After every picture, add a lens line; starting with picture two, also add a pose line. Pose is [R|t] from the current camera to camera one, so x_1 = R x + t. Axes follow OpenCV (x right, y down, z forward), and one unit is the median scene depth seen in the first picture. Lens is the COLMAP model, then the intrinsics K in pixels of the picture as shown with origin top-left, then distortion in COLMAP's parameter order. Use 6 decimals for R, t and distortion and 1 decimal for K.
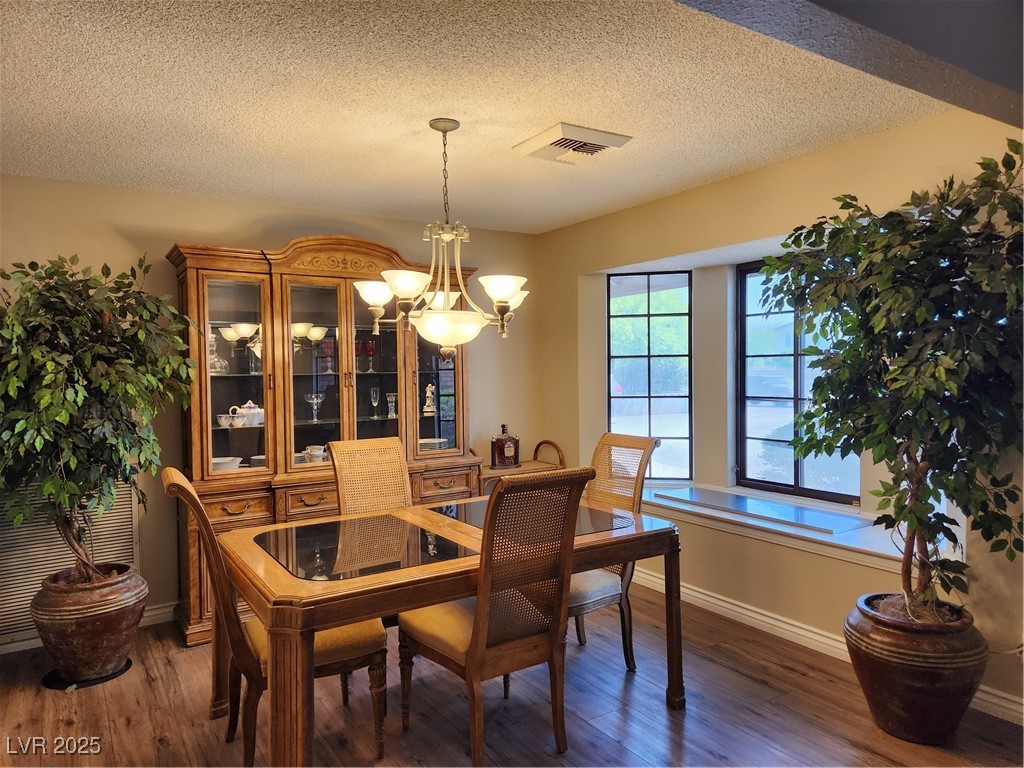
lens RADIAL K [[689.5, 0, 515.4], [0, 689.5, 385.4], [0, 0, 1]] dist [0.023284, -0.019739]
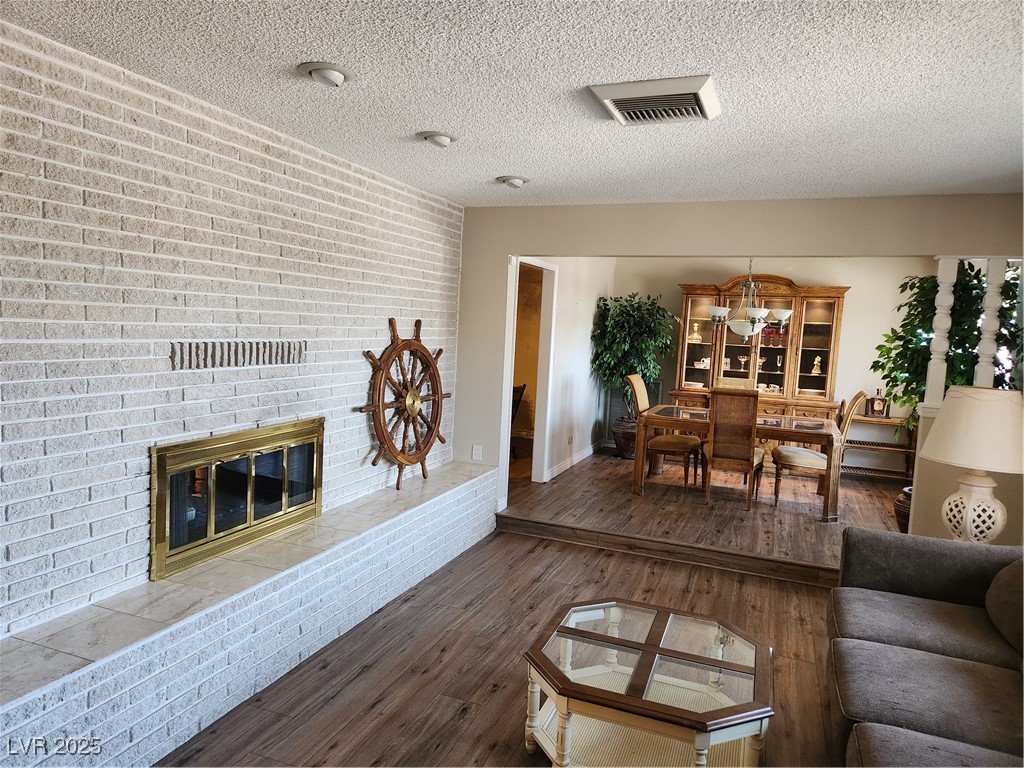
lens RADIAL K [[689.5, 0, 511.2], [0, 689.5, 384.1], [0, 0, 1]] dist [0.023284, -0.019739]
pose [[0.576416, 0.119554, -0.808363, 0.983179], [-0.076581, 0.992789, 0.092222, -0.042191], [0.813560, 0.008747, 0.581416, -0.699937]]
